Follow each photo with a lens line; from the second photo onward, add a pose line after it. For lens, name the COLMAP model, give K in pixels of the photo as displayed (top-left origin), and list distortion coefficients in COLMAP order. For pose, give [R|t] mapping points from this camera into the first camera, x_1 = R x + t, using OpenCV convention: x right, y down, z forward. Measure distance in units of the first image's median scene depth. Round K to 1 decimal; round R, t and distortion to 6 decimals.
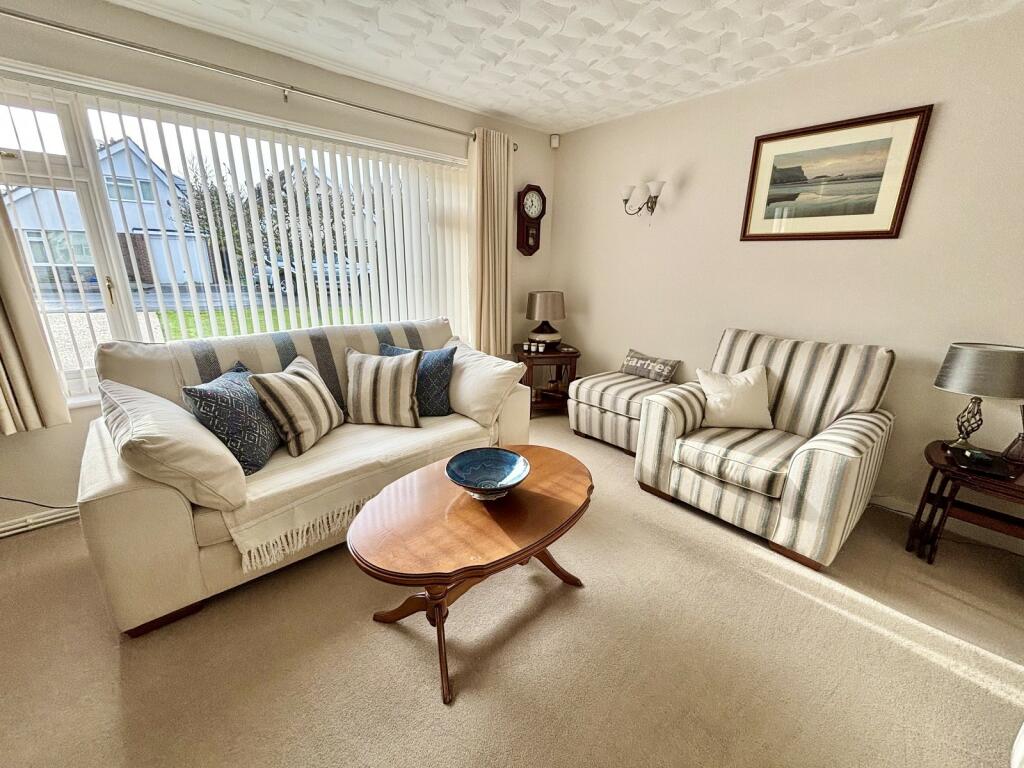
lens RADIAL K [[412.6, 0, 509.3], [0, 412.6, 381.6], [0, 0, 1]] dist [-0.004906, 0.001658]
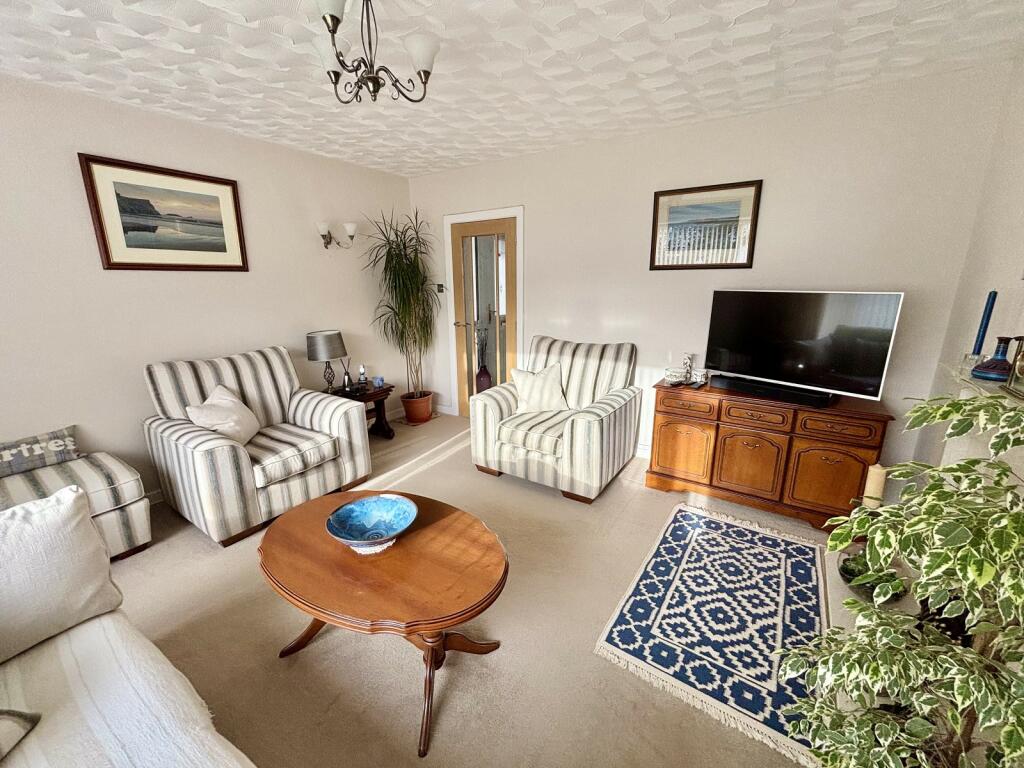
lens RADIAL K [[412.6, 0, 508.6], [0, 412.6, 383.1], [0, 0, 1]] dist [-0.004906, 0.001658]
pose [[-0.254792, -0.253873, 0.933075, -0.666979], [0.272331, 0.907027, 0.321151, -0.209600], [-0.927856, 0.335932, -0.161966, 0.526290]]
